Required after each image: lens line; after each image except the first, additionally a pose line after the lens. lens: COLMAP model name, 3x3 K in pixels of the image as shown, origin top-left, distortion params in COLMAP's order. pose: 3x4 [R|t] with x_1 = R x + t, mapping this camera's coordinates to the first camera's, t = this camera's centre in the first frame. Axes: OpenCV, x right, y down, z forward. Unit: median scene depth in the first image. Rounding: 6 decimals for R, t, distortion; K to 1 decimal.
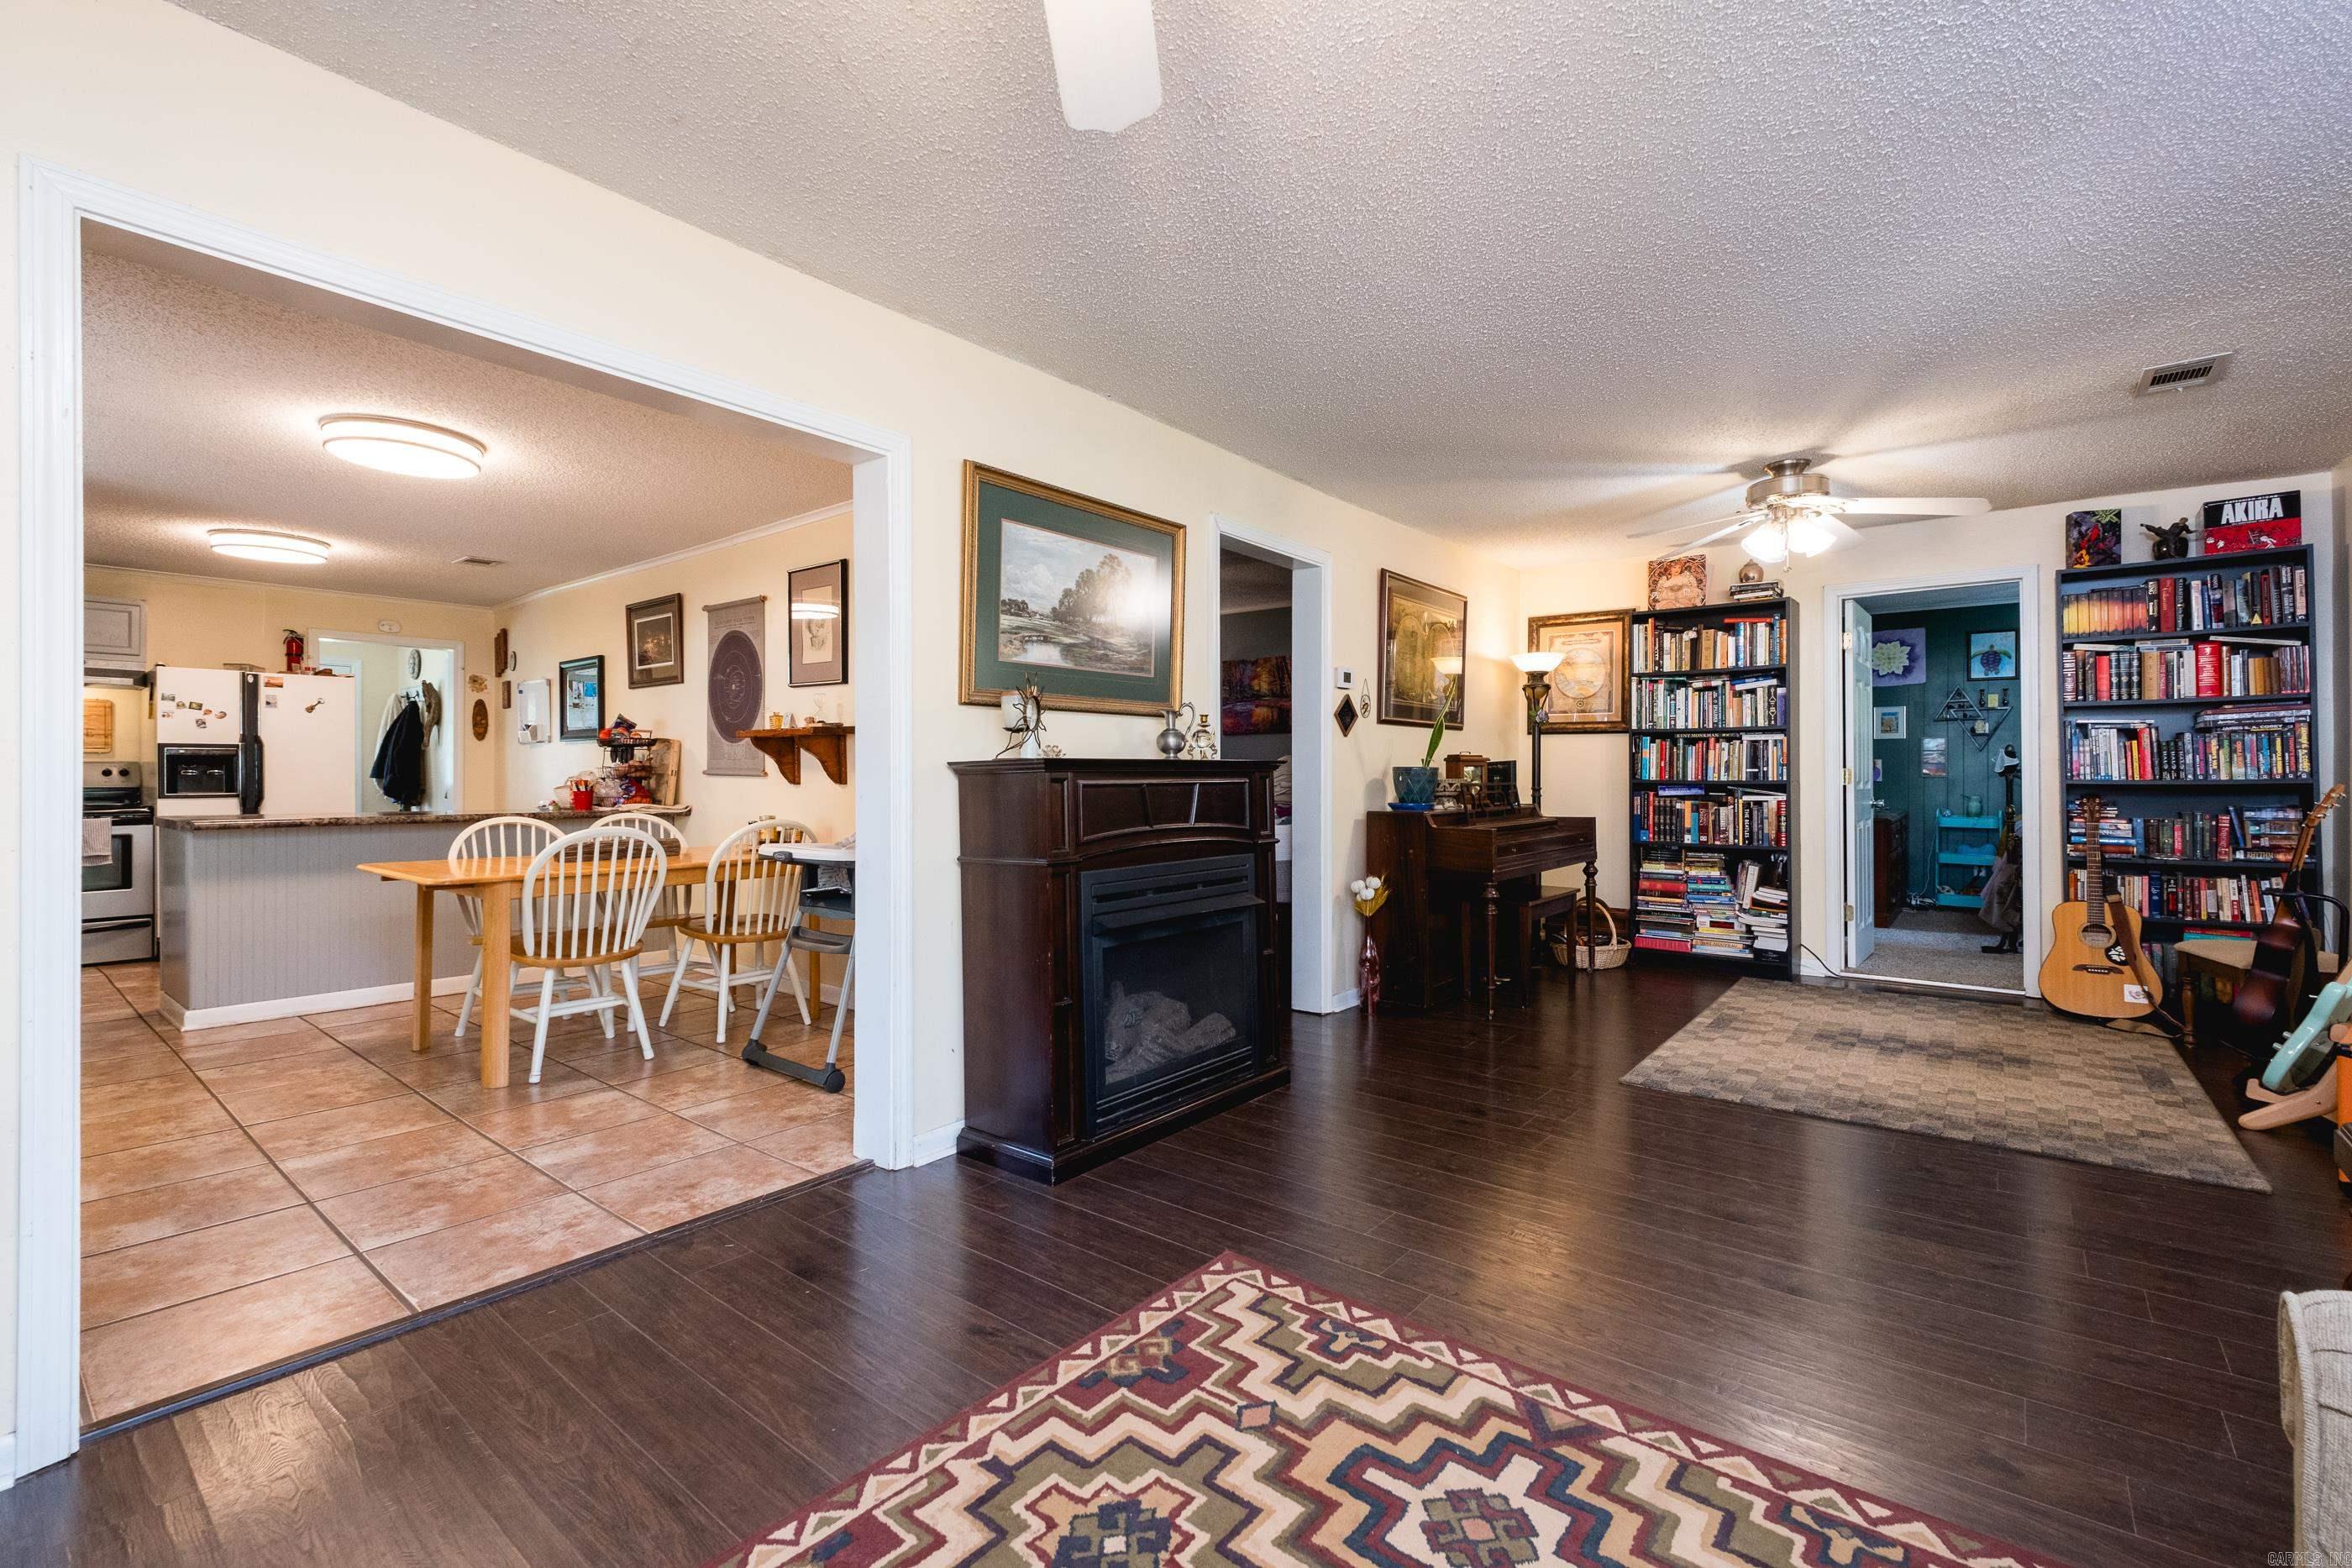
lens RADIAL K [[1024.6, 0, 1184.6], [0, 1024.6, 771.7], [0, 0, 1]] dist [0.000266, -0.000827]
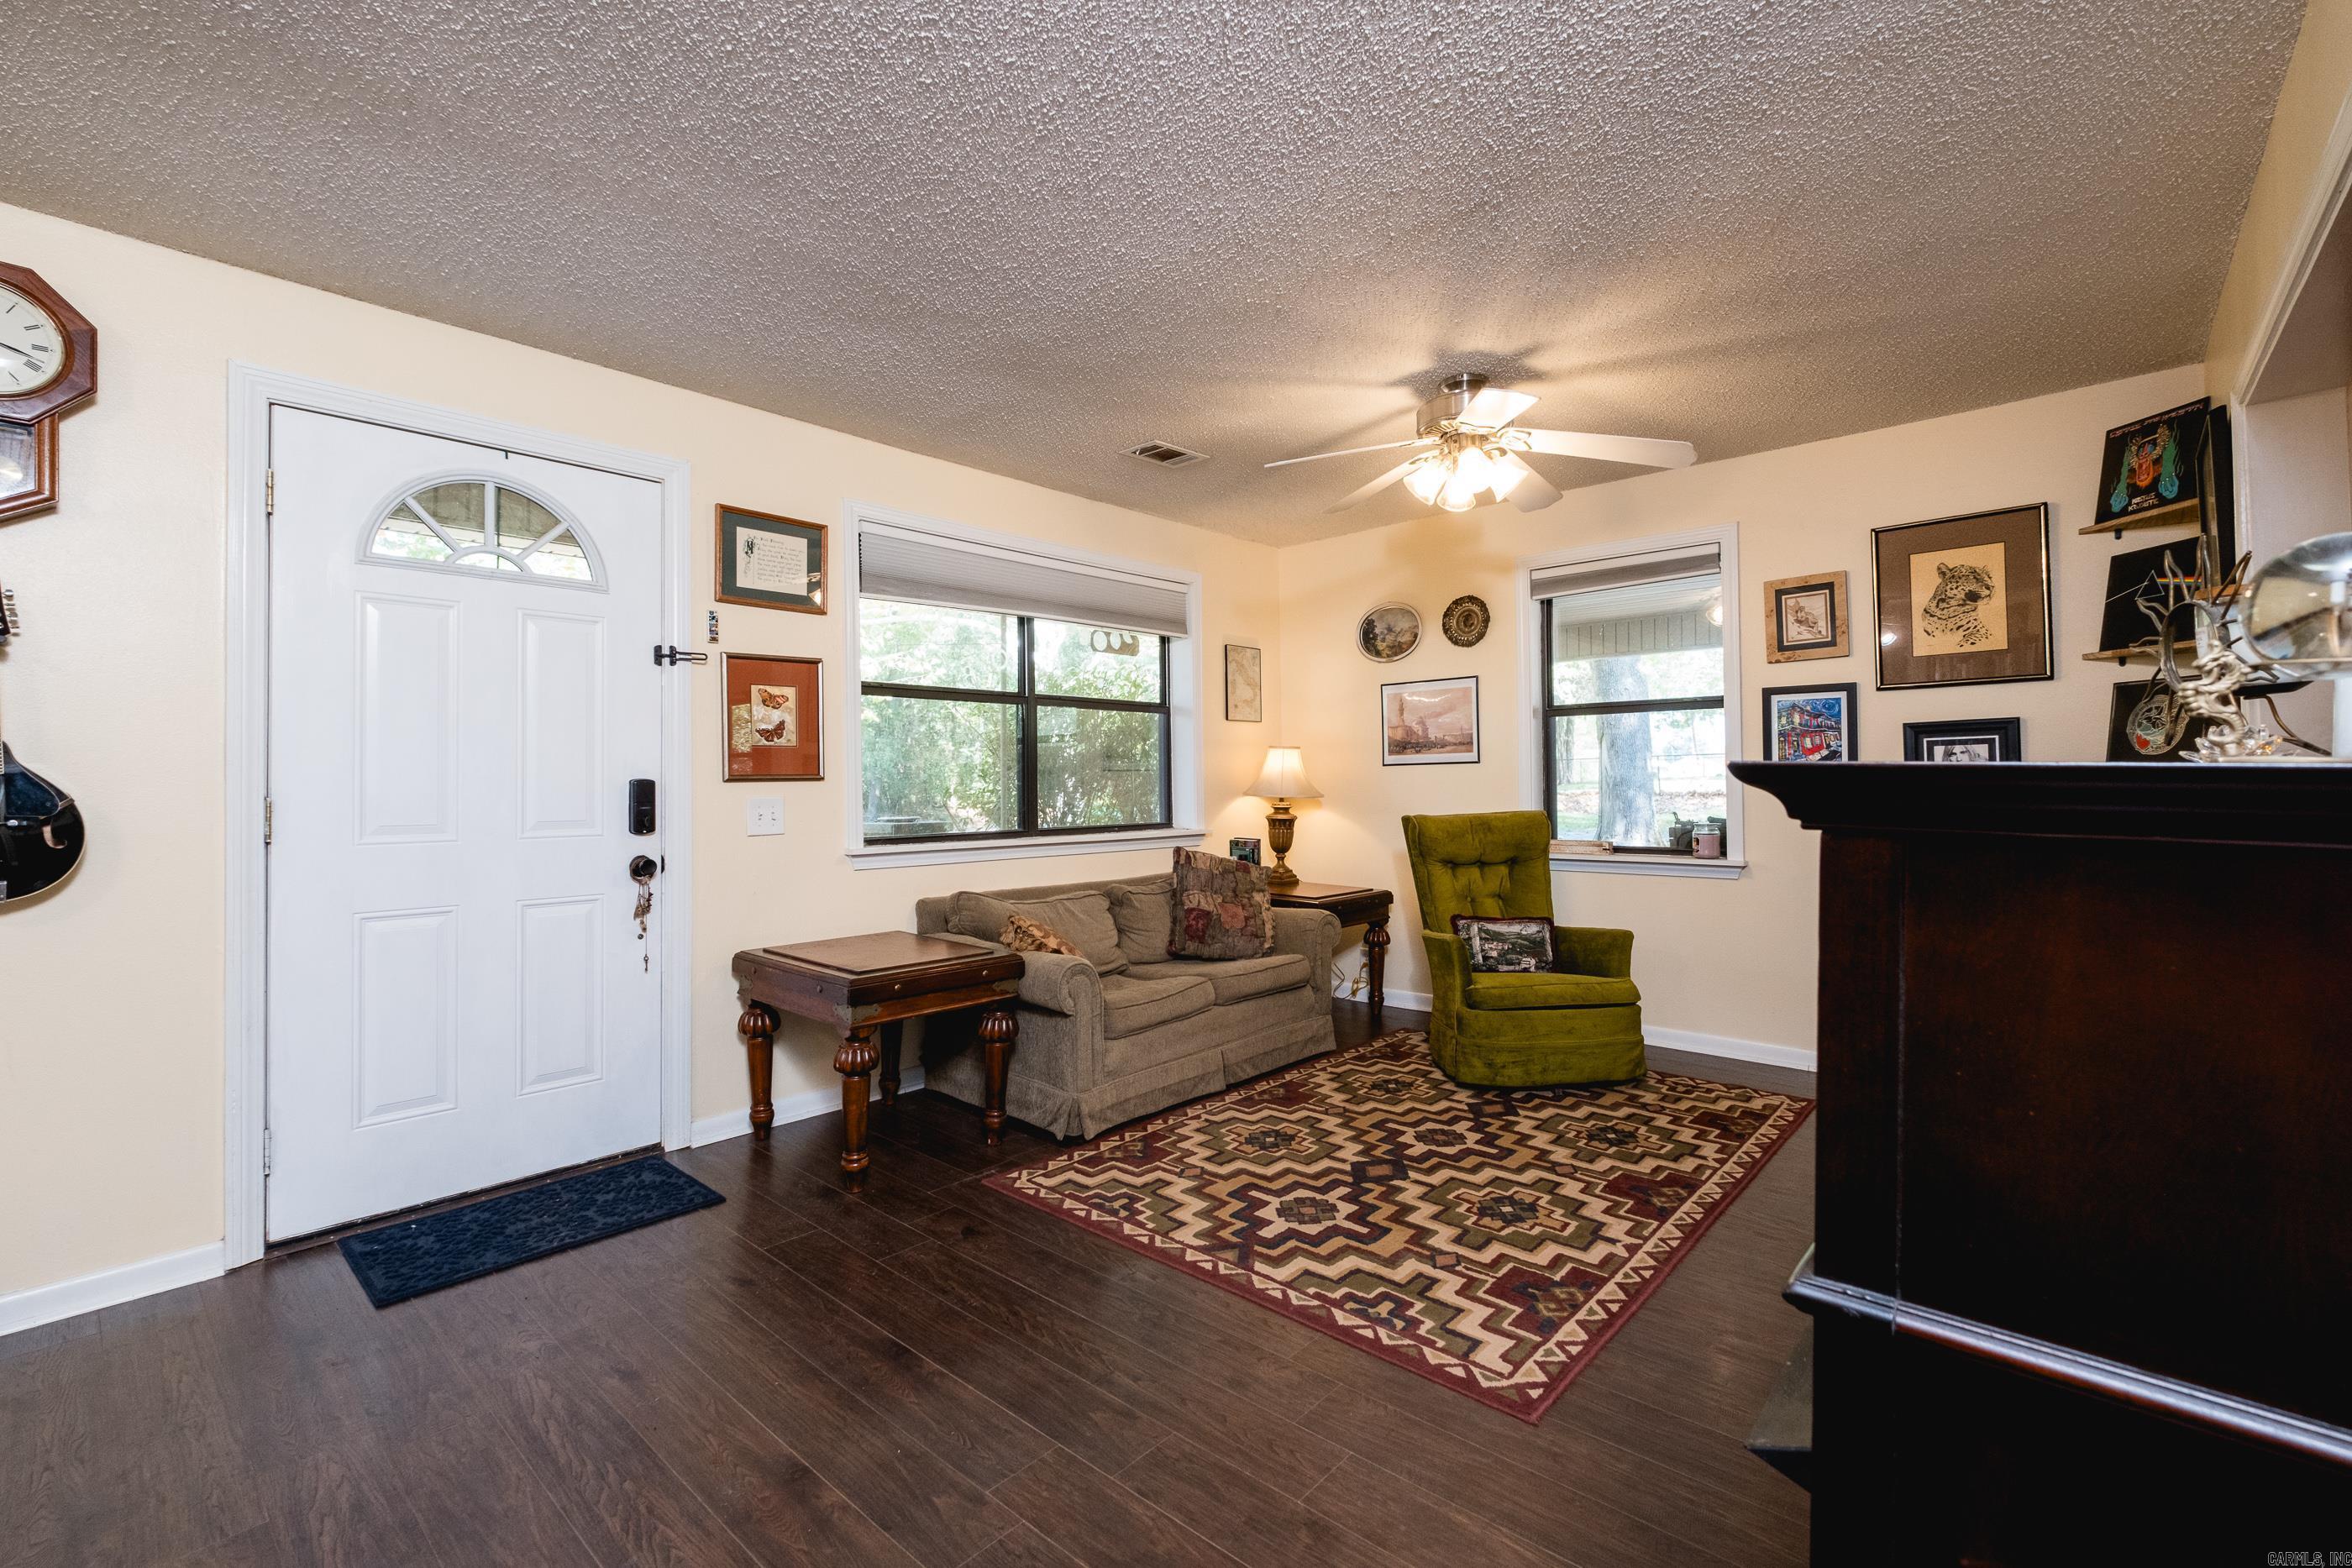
lens RADIAL K [[1001.7, 0, 1167.3], [0, 1001.7, 769.7], [0, 0, 1]] dist [0.001845, -0.000158]
pose [[-0.998327, 0.011856, 0.056597, 0.212359], [0.011166, 0.999860, -0.012495, -0.012447], [-0.056737, -0.011842, -0.998319, 1.400535]]
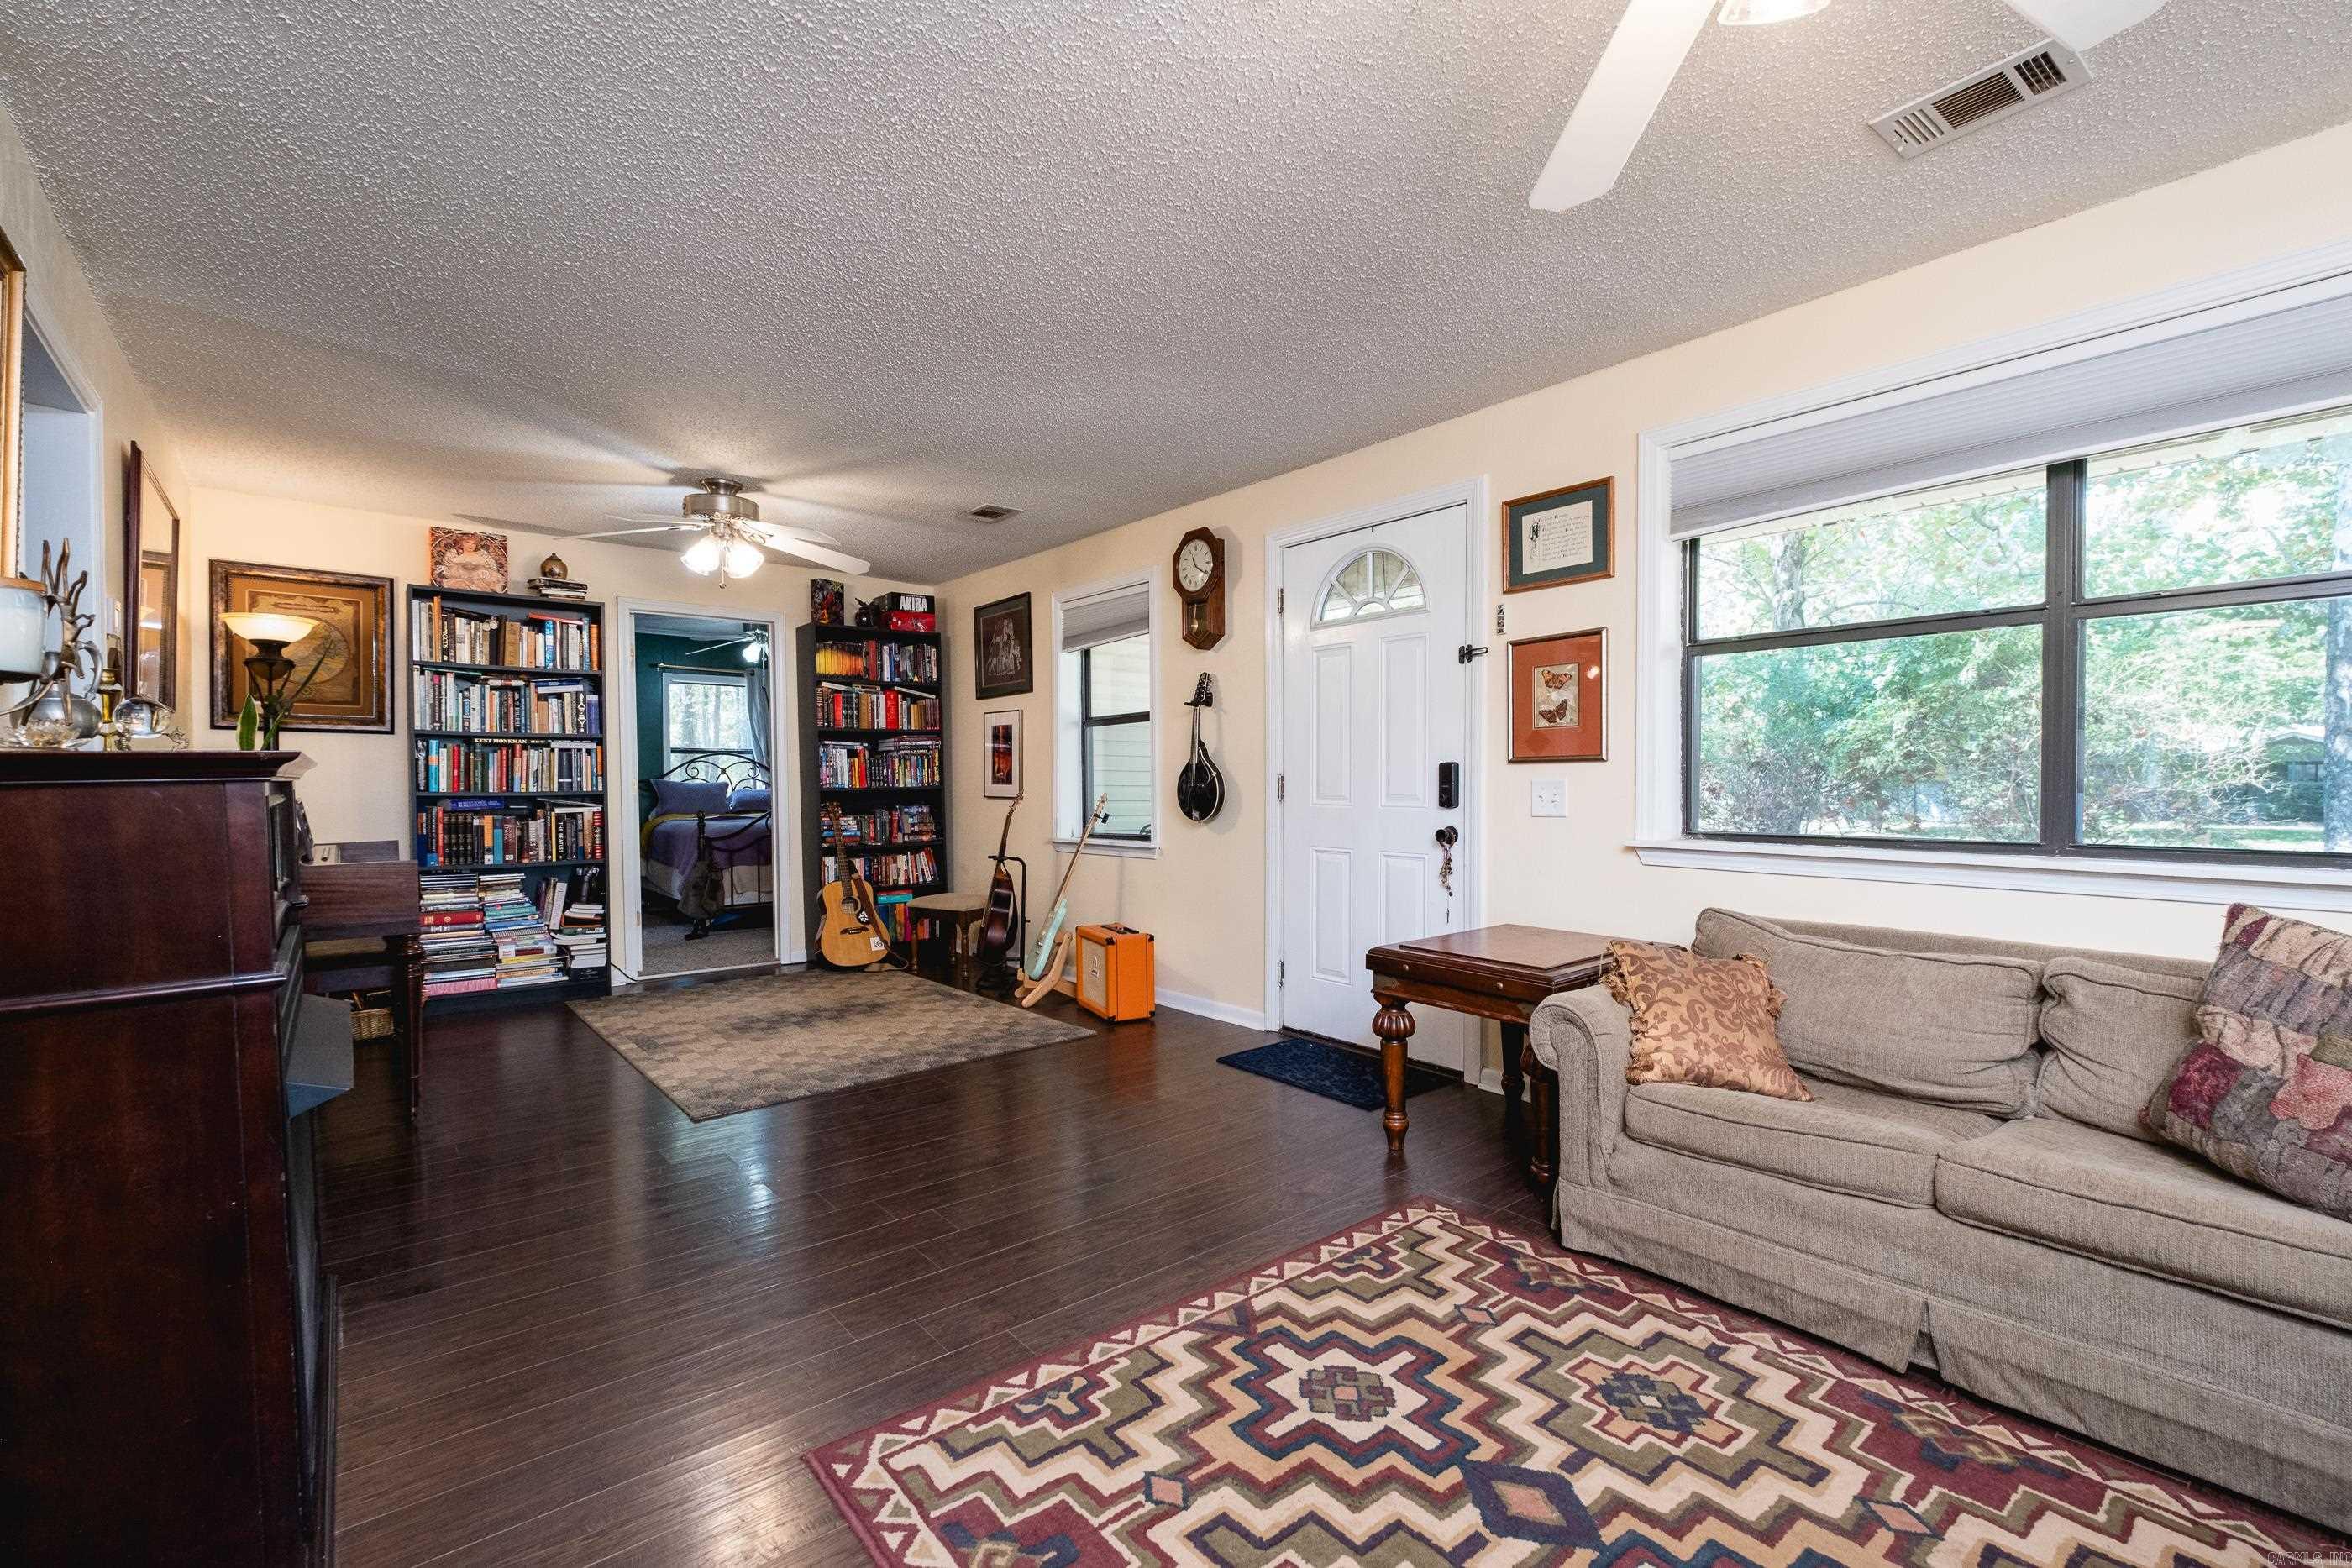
lens RADIAL K [[1019.5, 0, 1197.3], [0, 1019.5, 797.3], [0, 0, 1]] dist [0.000679, -0.000596]
pose [[0.181938, -0.016211, 0.983176, -0.471530], [0.002534, 0.999869, 0.016018, 0.000925], [-0.983307, -0.000423, 0.181955, 0.476153]]
